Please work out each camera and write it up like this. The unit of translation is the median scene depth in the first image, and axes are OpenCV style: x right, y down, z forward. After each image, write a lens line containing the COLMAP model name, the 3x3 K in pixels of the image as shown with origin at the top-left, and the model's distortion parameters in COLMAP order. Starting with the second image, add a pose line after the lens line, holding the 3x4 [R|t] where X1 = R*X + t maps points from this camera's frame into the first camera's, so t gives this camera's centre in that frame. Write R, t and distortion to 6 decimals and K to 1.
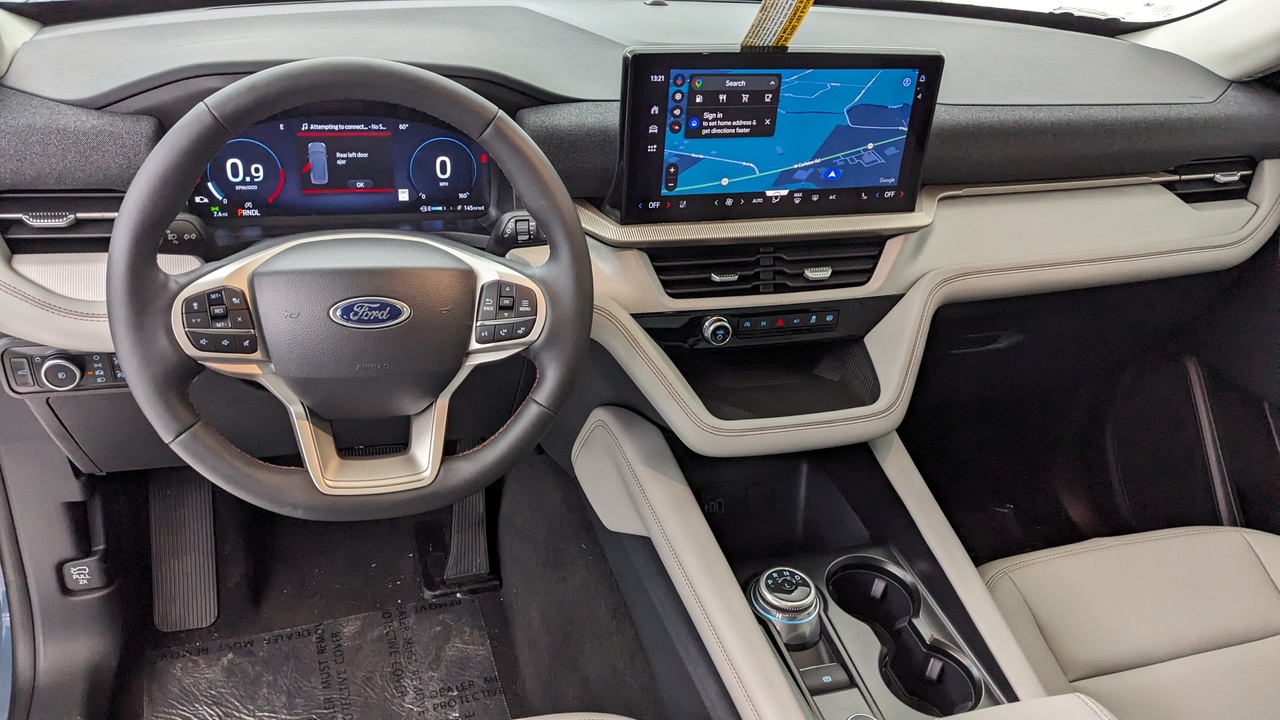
lens RADIAL K [[974.2, 0, 640.0], [0, 974.2, 360.0], [0, 0, 1]] dist [0.066271, -0.110733]
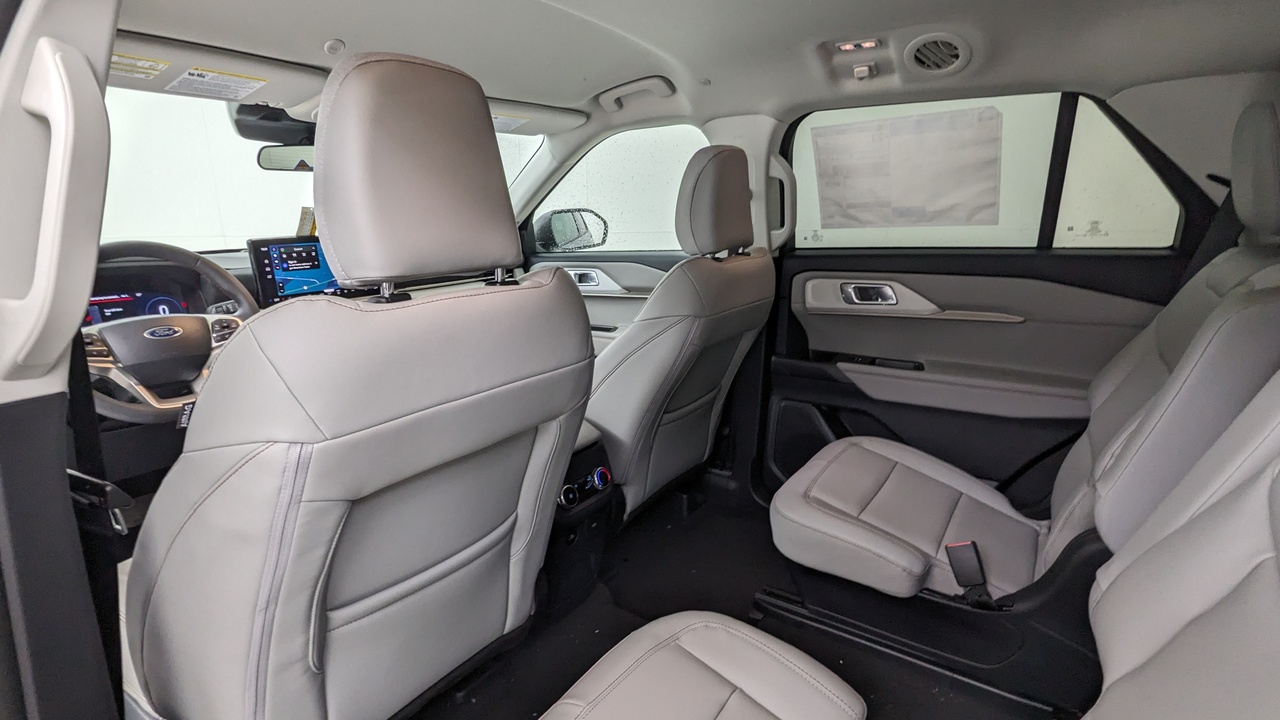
lens RADIAL K [[614.9, 0, 640.0], [0, 614.9, 360.0], [0, 0, 1]] dist [0.000629, 0.000110]
pose [[0.783985, -0.246245, 0.569852, -0.187247], [0.399465, 0.902773, -0.159465, 0.585494], [-0.475179, 0.352654, 0.806126, -0.622950]]
